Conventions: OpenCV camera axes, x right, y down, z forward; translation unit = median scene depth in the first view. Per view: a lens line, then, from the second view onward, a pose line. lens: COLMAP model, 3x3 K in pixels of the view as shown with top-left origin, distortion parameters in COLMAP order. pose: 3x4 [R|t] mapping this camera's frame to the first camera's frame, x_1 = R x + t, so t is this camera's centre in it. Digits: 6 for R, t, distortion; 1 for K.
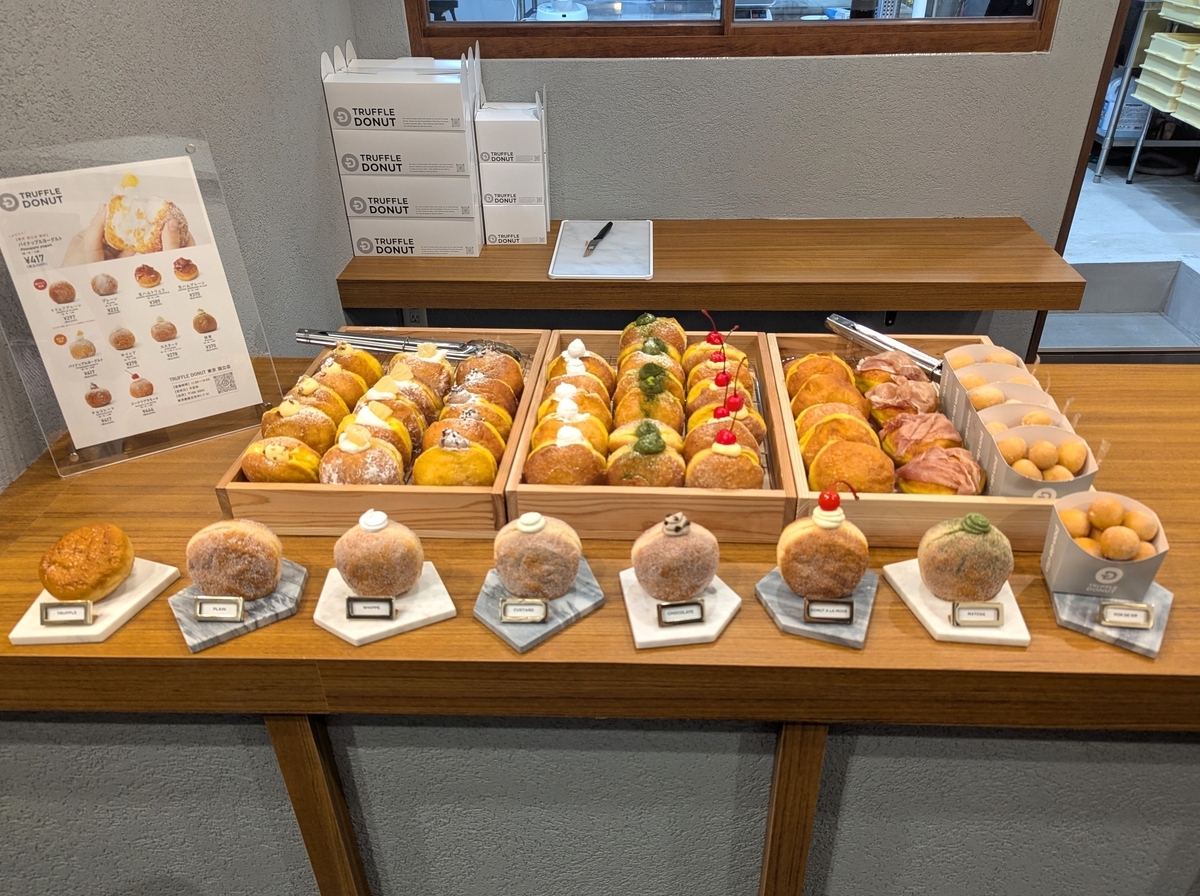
lens RADIAL K [[889.1, 0, 632.0], [0, 889.1, 476.2], [0, 0, 1]] dist [0.067632, -0.069173]
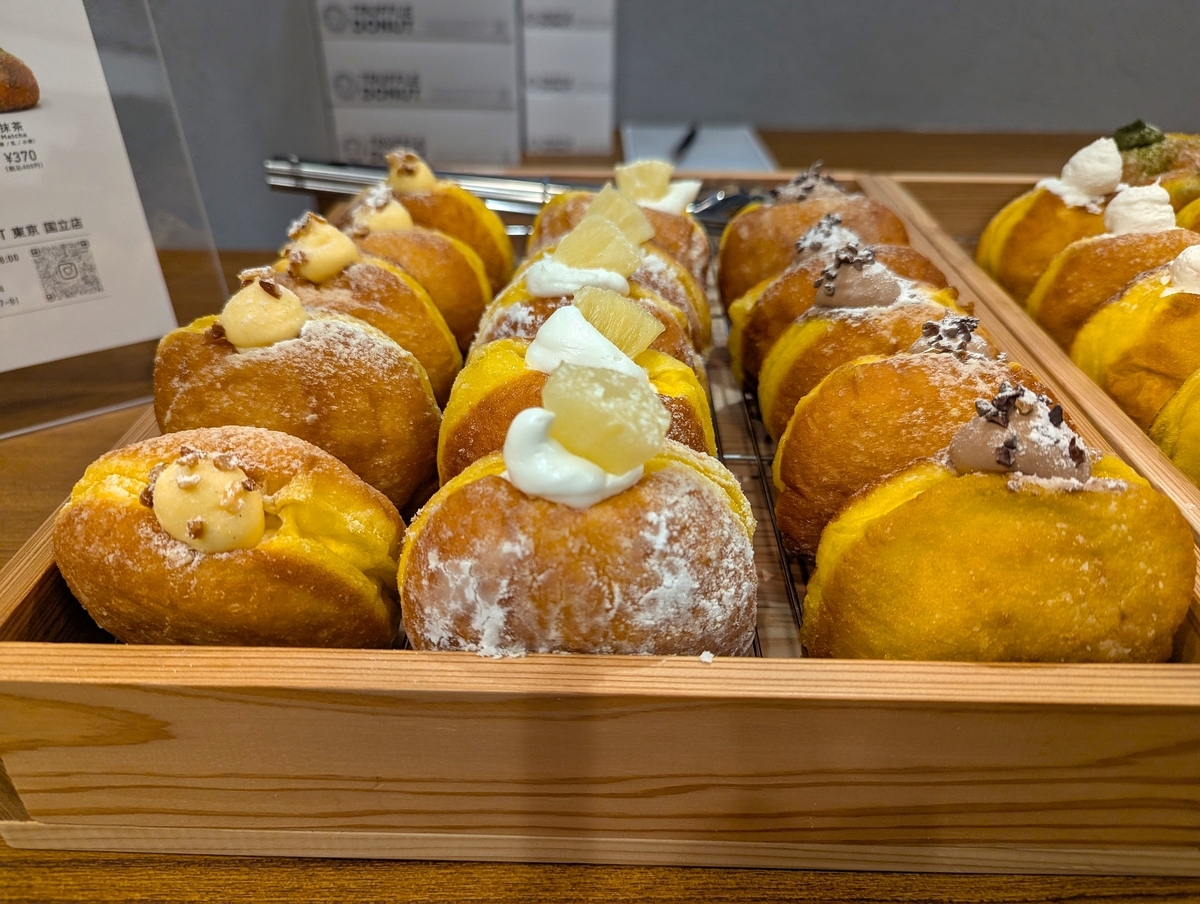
lens RADIAL K [[861.8, 0, 600.0], [0, 861.8, 452.0], [0, 0, 1]] dist [0.010125, -0.011369]
pose [[0.999421, -0.001880, 0.033976, -0.306734], [0.002374, 0.999892, -0.014480, -0.034322], [-0.033945, 0.014553, 0.999318, 0.783581]]
